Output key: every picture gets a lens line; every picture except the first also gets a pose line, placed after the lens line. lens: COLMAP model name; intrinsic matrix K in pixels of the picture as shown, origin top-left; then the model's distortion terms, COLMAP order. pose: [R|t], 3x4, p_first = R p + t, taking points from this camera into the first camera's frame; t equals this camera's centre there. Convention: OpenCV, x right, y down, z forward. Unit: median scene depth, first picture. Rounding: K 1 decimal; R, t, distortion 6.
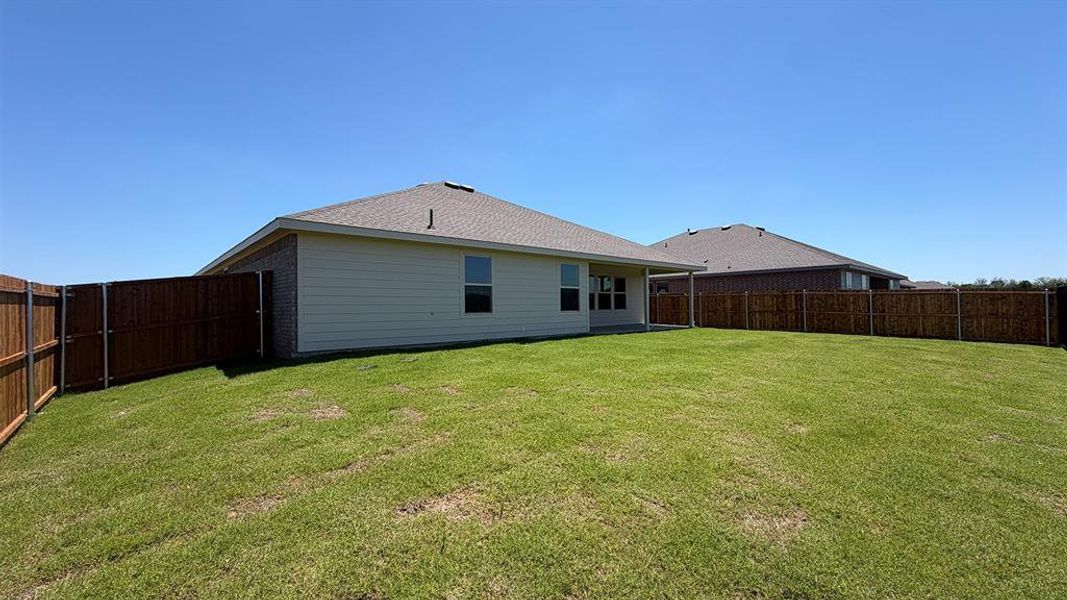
lens RADIAL K [[474.1, 0, 533.5], [0, 474.1, 300.0], [0, 0, 1]] dist [-0.001018, -0.000066]
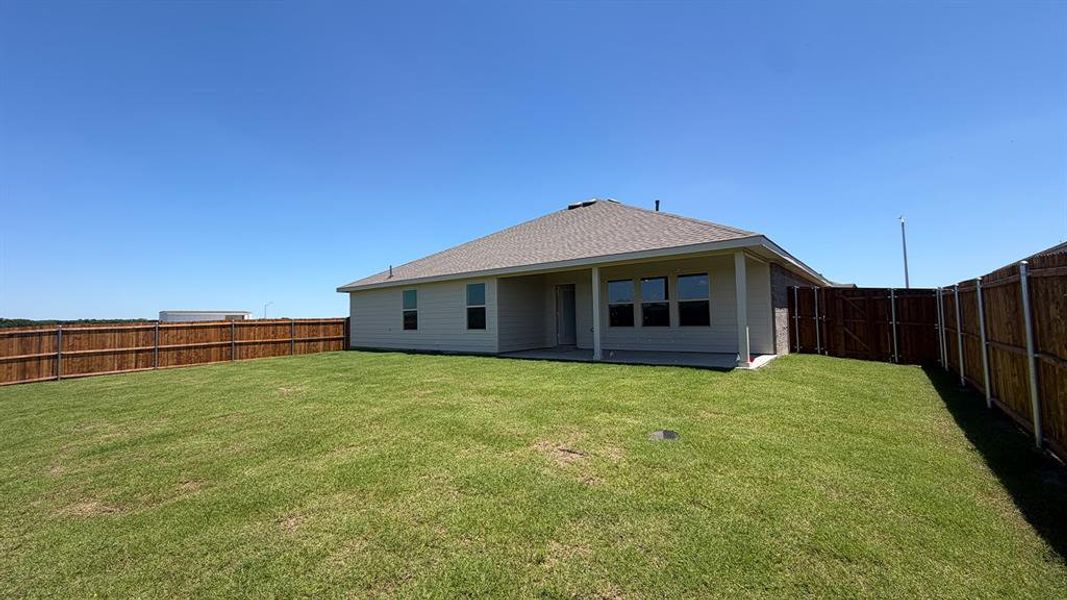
lens RADIAL K [[428.4, 0, 526.6], [0, 428.4, 297.3], [0, 0, 1]] dist [-0.000077, 0.000050]
pose [[0.092315, -0.052455, -0.994347, 1.038540], [0.025075, 0.998417, -0.050342, 0.002708], [0.995414, -0.020286, 0.093484, 1.058432]]
